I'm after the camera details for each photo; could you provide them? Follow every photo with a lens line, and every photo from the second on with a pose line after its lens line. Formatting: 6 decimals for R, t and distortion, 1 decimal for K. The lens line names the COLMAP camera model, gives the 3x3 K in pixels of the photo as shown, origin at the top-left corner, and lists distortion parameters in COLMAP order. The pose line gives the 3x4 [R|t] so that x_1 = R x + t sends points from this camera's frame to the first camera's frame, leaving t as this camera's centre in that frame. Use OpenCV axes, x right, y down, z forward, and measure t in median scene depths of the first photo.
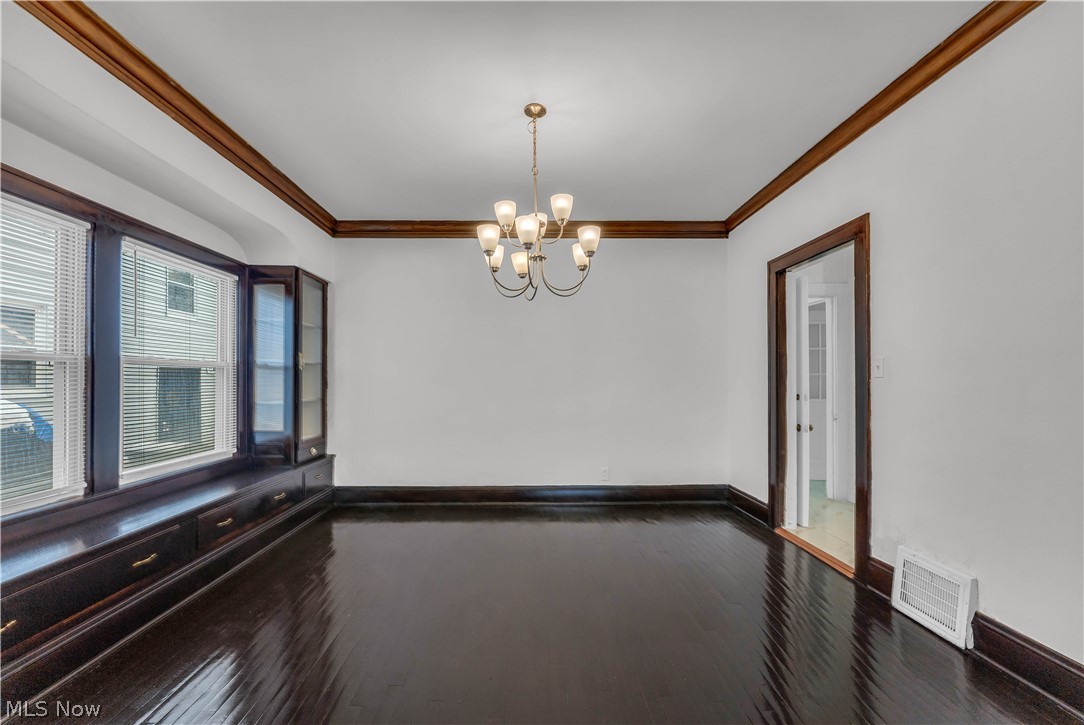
lens RADIAL K [[429.1, 0, 541.0], [0, 429.1, 379.8], [0, 0, 1]] dist [-0.001294, -0.000093]
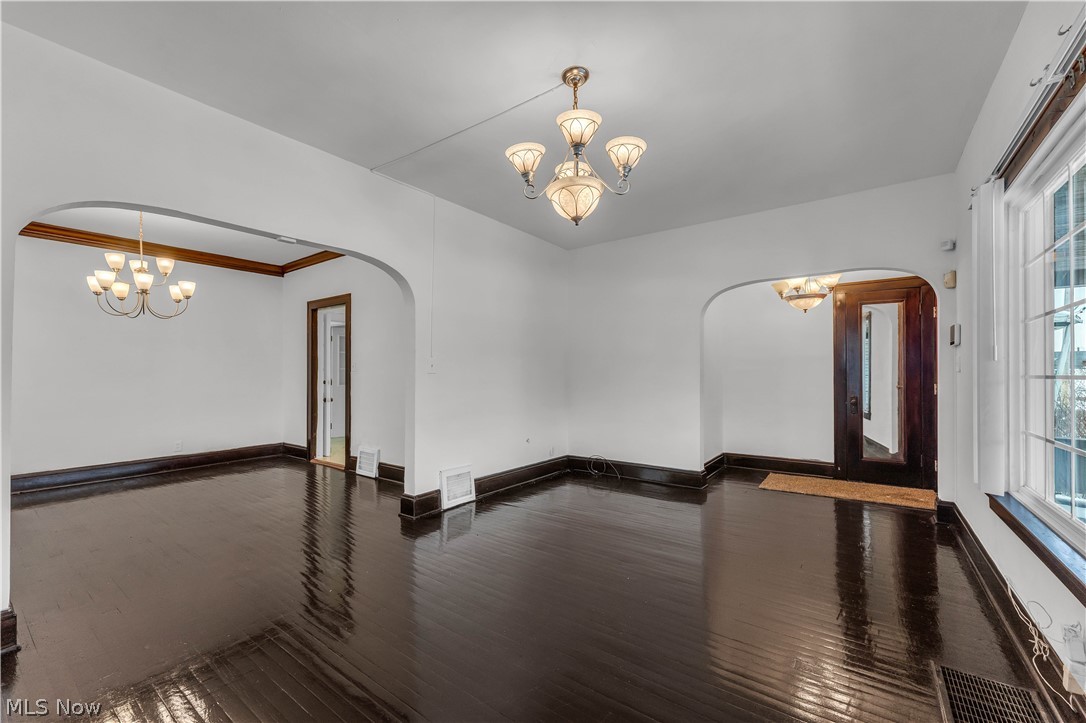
lens RADIAL K [[439.7, 0, 538.9], [0, 439.7, 369.1], [0, 0, 1]] dist [0.000322, 0.000117]
pose [[0.614353, 0.004362, 0.789019, -0.354528], [0.000632, 0.999982, -0.006020, -0.003116], [-0.789031, 0.004197, 0.614339, -1.011050]]
